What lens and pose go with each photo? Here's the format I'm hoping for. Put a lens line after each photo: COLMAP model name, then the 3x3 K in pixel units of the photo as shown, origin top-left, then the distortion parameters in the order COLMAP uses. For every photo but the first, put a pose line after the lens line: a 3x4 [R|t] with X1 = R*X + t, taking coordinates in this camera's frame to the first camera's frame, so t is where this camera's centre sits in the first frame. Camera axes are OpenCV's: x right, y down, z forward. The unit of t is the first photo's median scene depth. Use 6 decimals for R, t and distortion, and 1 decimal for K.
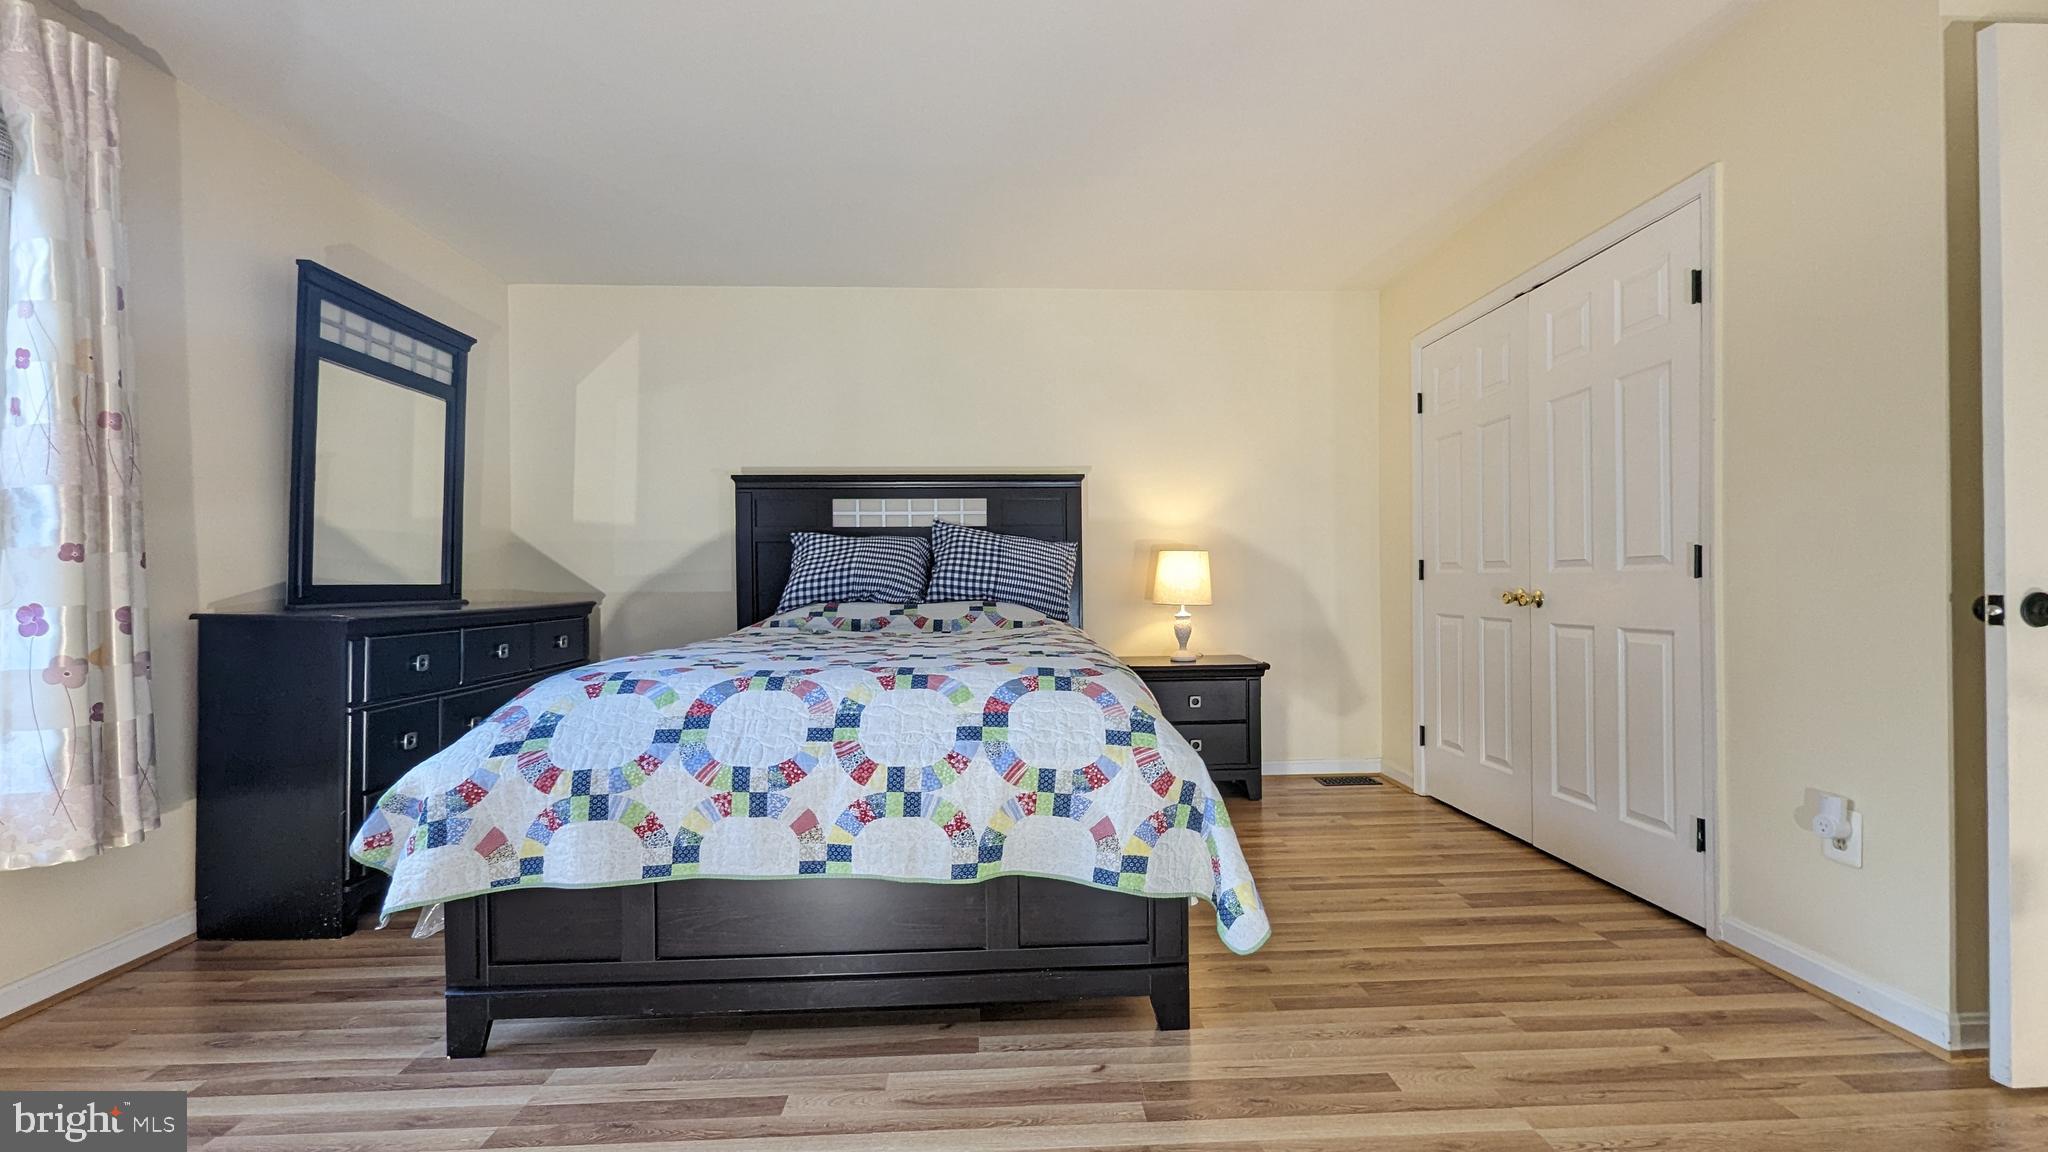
lens RADIAL K [[851.1, 0, 1024.0], [0, 851.1, 576.0], [0, 0, 1]] dist [-0.000744, -0.000146]
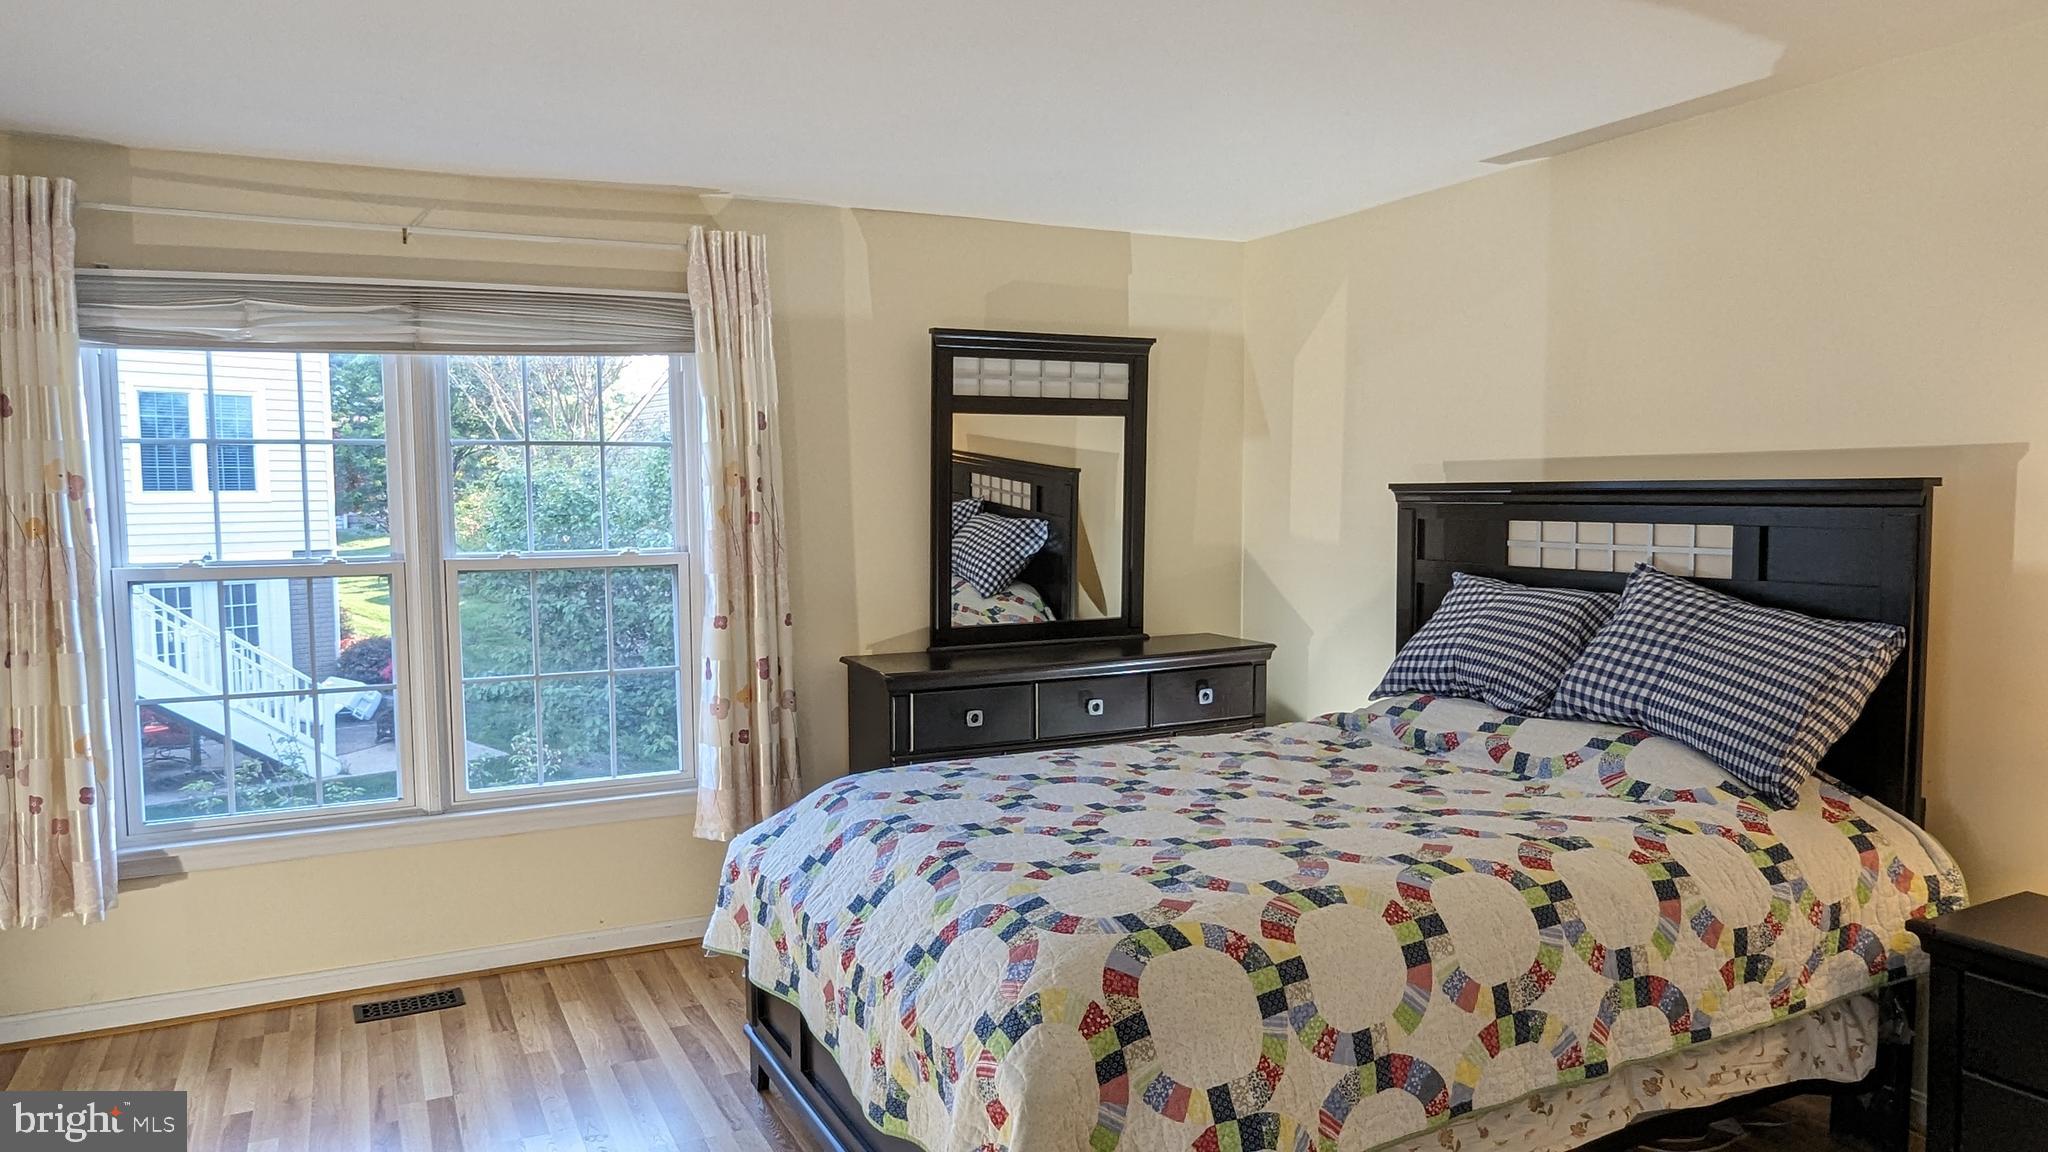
lens RADIAL K [[1369.2, 0, 1024.0], [0, 1369.2, 576.0], [0, 0, 1]] dist [0.002742, 0.000639]
pose [[0.401222, 0.062661, -0.913835, 0.614011], [0.012485, 0.997191, 0.073858, -0.143893], [0.915896, -0.041043, 0.399313, 0.310964]]
